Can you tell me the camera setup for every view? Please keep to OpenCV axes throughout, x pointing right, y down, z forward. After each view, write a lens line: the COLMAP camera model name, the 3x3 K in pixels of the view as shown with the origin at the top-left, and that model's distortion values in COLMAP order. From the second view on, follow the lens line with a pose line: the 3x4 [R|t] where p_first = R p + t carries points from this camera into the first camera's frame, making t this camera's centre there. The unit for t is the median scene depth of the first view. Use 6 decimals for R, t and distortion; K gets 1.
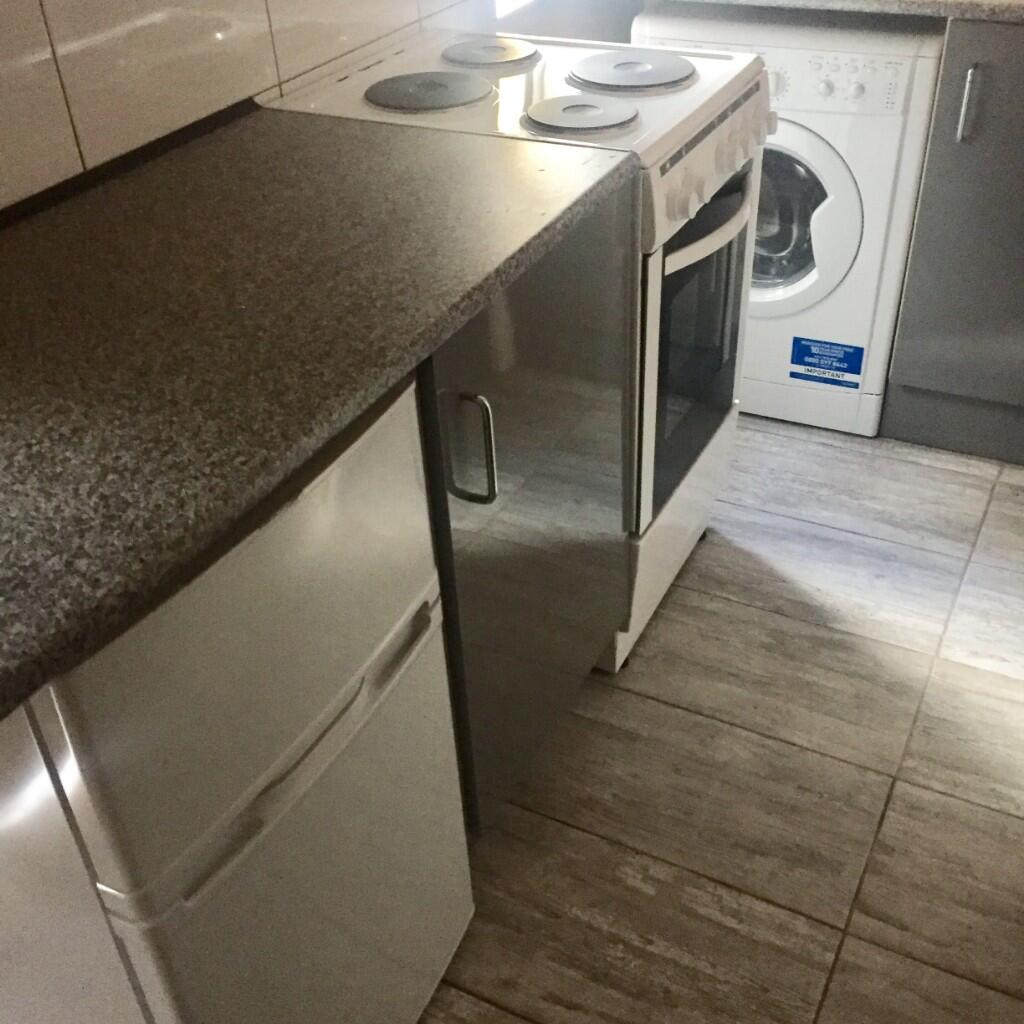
lens RADIAL K [[1172.5, 0, 513.0], [0, 1172.5, 511.3], [0, 0, 1]] dist [0.002941, 0.000000]
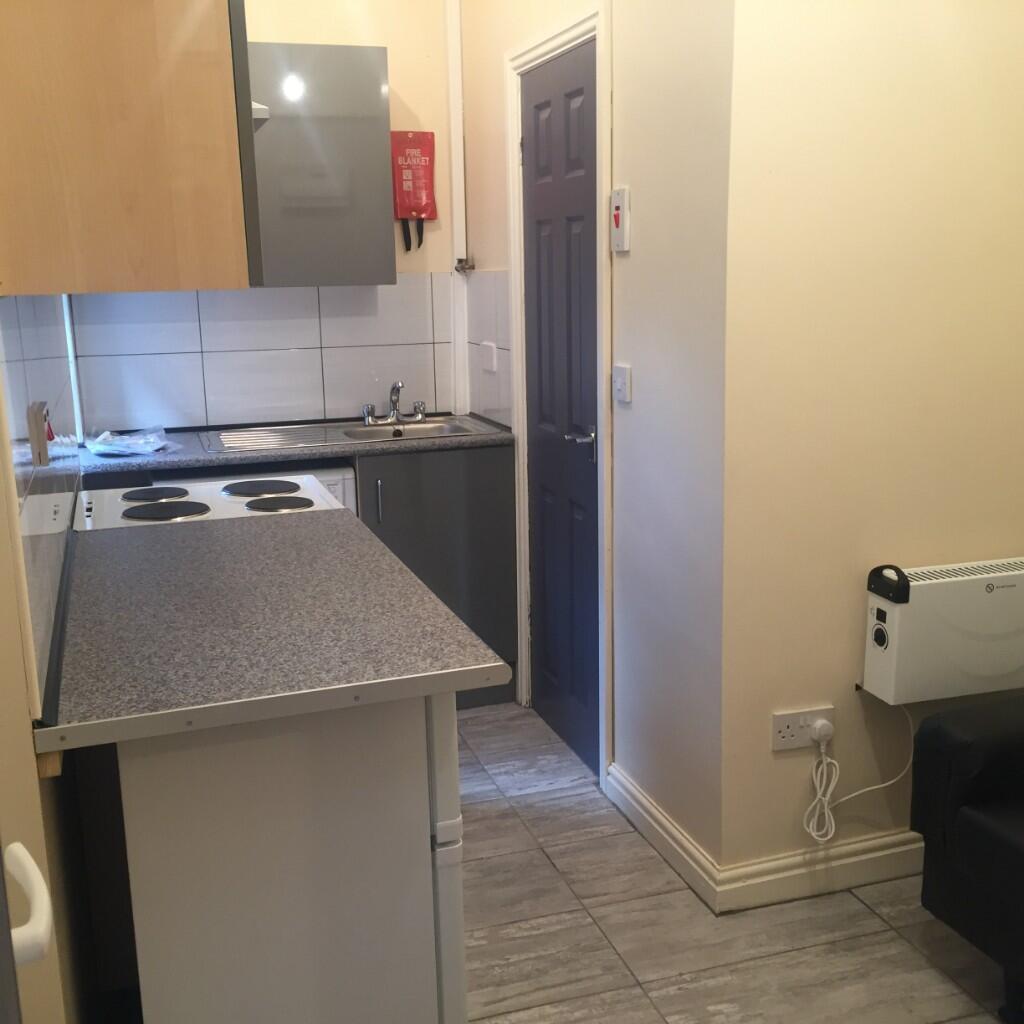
lens RADIAL K [[1172.5, 0, 512.1], [0, 1172.5, 513.0], [0, 0, 1]] dist [0.002941, 0.000000]
pose [[0.699157, -0.129652, 0.703114, -0.898947], [0.411494, 0.877184, -0.247429, 0.230697], [-0.584681, 0.462319, 0.666640, -0.327847]]
